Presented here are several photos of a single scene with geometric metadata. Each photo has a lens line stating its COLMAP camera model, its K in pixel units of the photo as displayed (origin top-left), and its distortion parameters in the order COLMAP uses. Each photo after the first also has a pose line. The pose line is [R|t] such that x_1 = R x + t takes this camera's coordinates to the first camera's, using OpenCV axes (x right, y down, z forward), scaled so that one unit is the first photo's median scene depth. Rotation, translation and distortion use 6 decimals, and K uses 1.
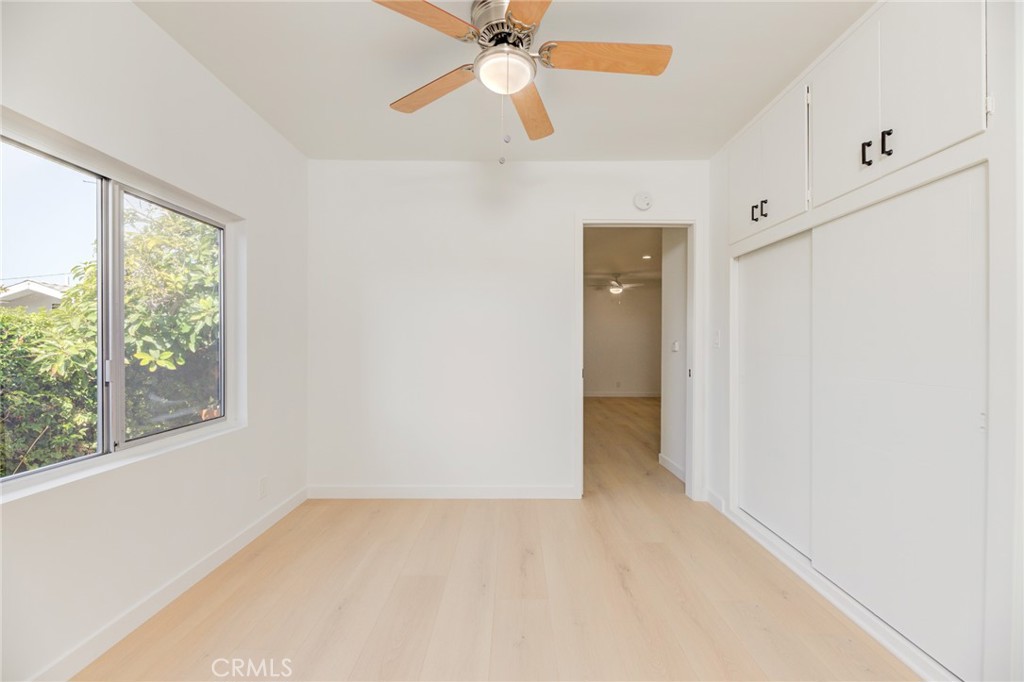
lens RADIAL K [[412.3, 0, 512.0], [0, 412.3, 341.0], [0, 0, 1]] dist [0.002121, -0.000185]
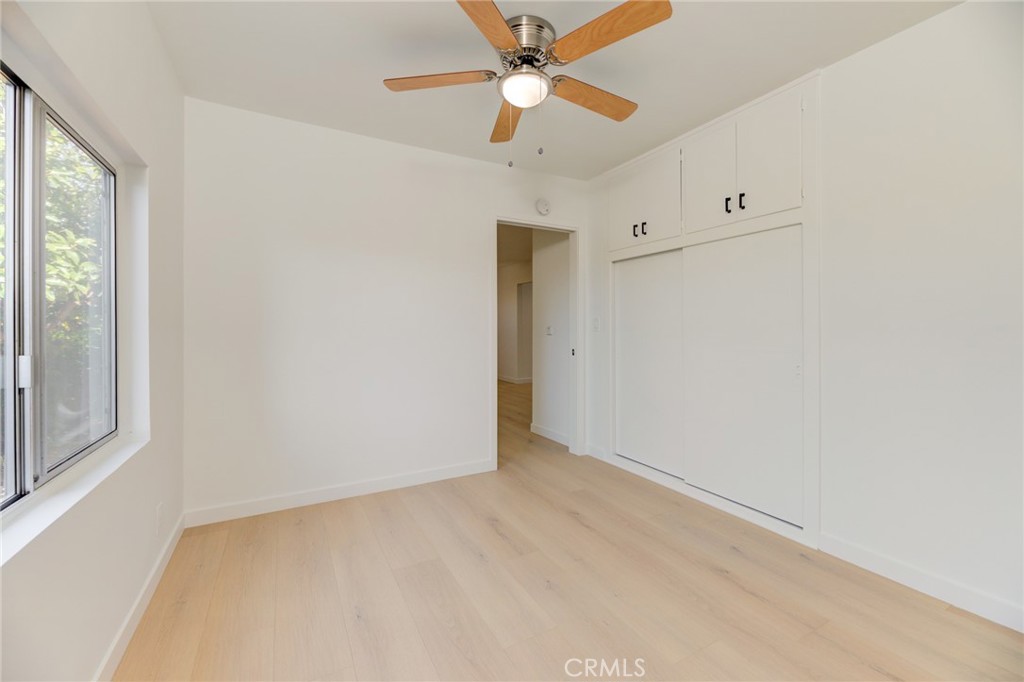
lens RADIAL K [[415.7, 0, 508.3], [0, 415.7, 327.9], [0, 0, 1]] dist [0.011997, -0.000057]
pose [[0.880398, -0.004530, 0.474214, -0.364701], [0.003217, 0.999988, 0.003579, -0.000499], [-0.474225, -0.001625, 0.880402, 0.006873]]
